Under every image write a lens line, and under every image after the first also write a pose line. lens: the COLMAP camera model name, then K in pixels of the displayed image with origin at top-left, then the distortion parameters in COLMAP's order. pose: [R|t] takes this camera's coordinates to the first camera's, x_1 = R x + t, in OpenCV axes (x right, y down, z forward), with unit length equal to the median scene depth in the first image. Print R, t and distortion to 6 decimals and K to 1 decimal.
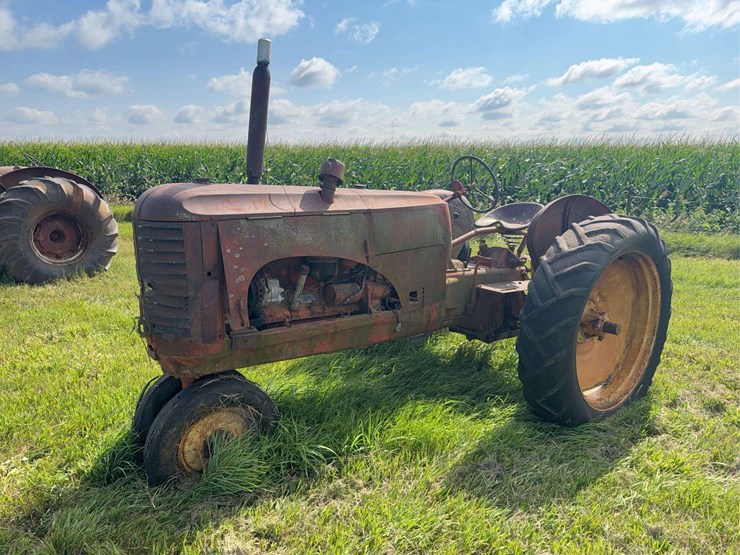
lens RADIAL K [[616.4, 0, 369.9], [0, 616.4, 258.5], [0, 0, 1]] dist [0.005582, -0.008381]
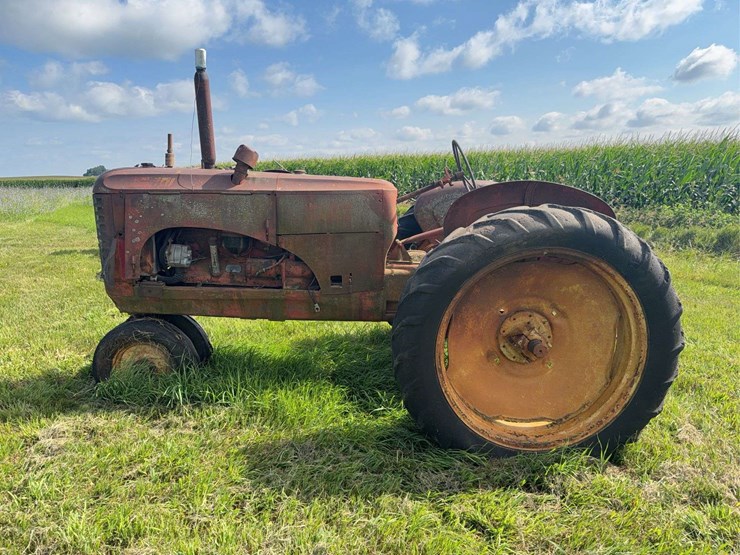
lens RADIAL K [[609.7, 0, 370.0], [0, 609.7, 277.5], [0, 0, 1]] dist [0.124459, -0.176558]
pose [[0.756533, 0.096851, -0.646744, 0.163534], [-0.092214, 0.994890, 0.041118, 0.002209], [0.647421, 0.028532, 0.761598, 0.057844]]
